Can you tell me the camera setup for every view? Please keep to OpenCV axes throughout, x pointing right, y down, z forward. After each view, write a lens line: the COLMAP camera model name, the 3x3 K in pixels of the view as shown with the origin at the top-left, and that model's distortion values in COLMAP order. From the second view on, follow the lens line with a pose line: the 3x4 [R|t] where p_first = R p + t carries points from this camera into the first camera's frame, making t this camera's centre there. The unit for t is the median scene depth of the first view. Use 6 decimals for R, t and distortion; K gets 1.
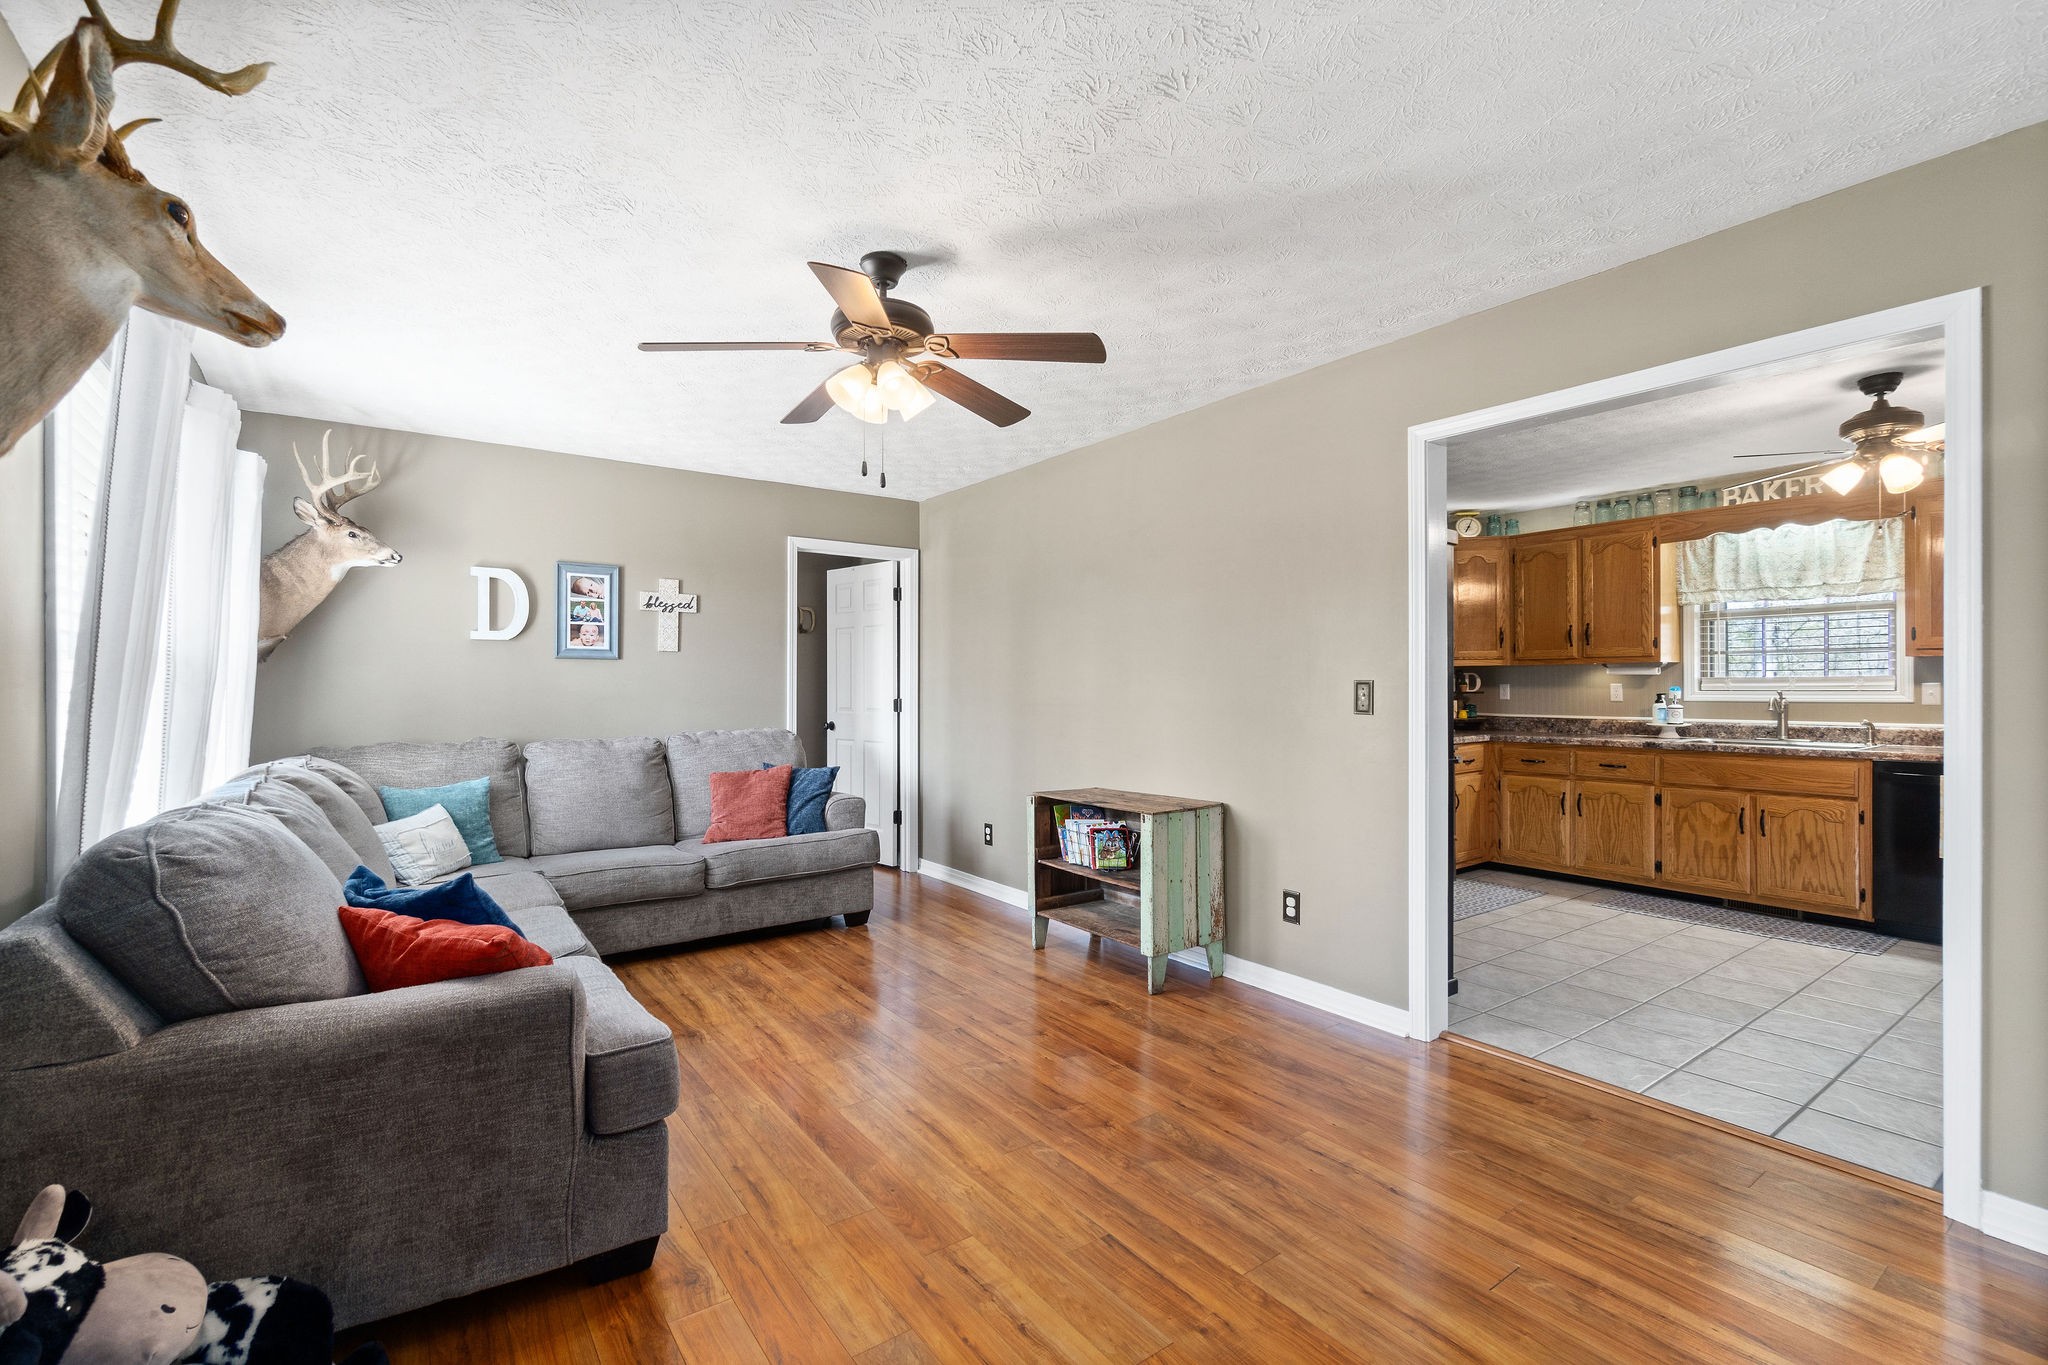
lens RADIAL K [[888.4, 0, 1019.2], [0, 888.4, 684.8], [0, 0, 1]] dist [-0.002819, 0.000347]
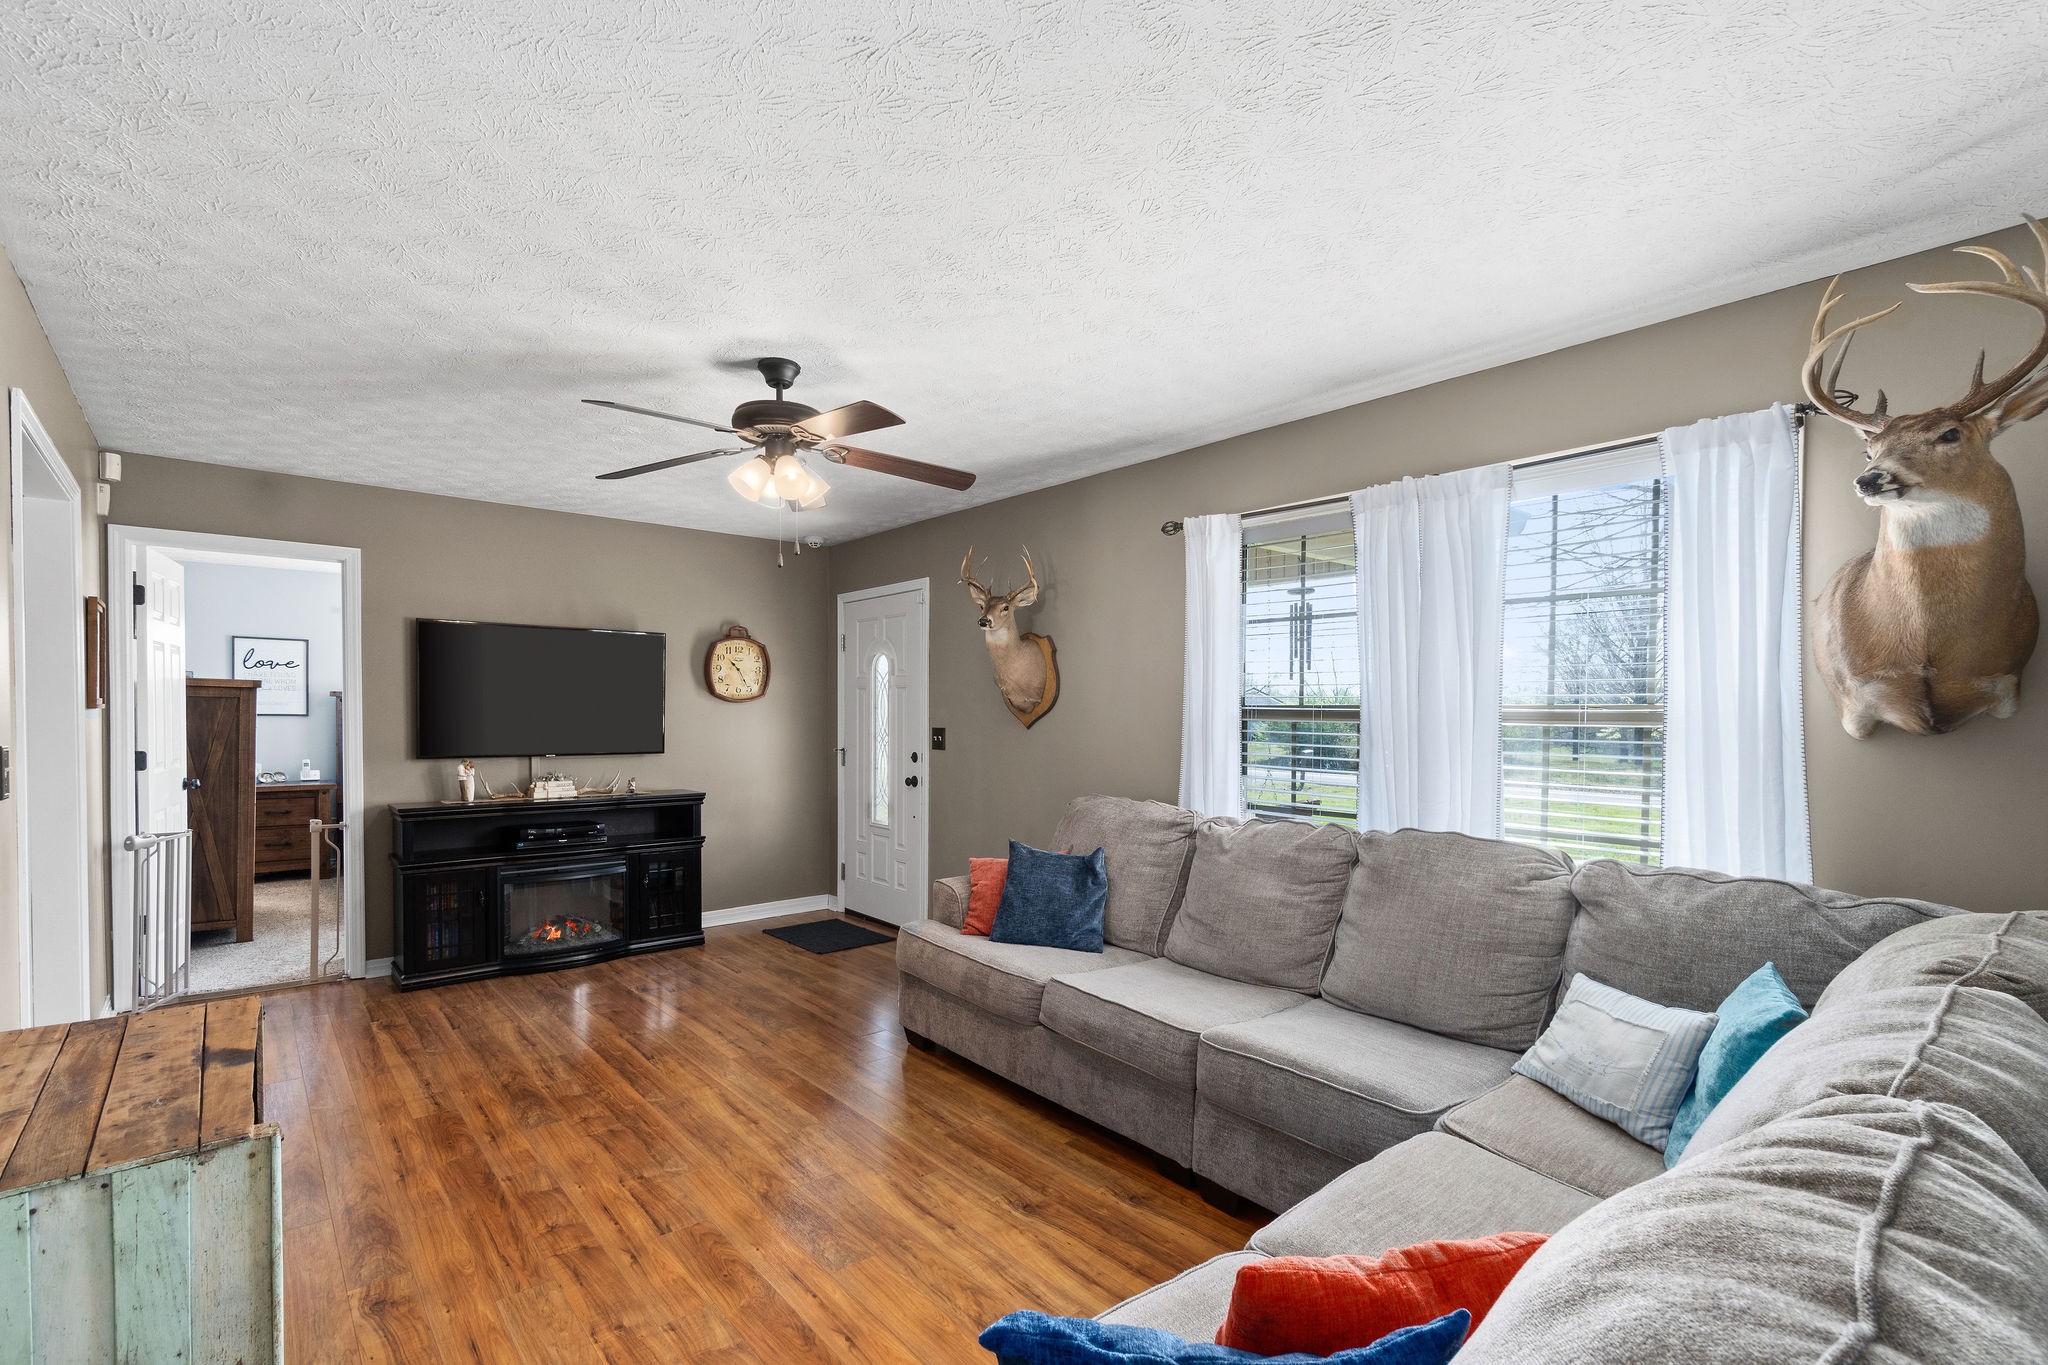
lens RADIAL K [[933.6, 0, 1028.5], [0, 933.6, 731.6], [0, 0, 1]] dist [-0.001008, -0.000328]
pose [[-0.996591, -0.002015, -0.082472, -0.218797], [-0.003715, 0.999784, 0.020466, -0.023411], [0.082413, 0.020702, -0.996383, 1.299633]]
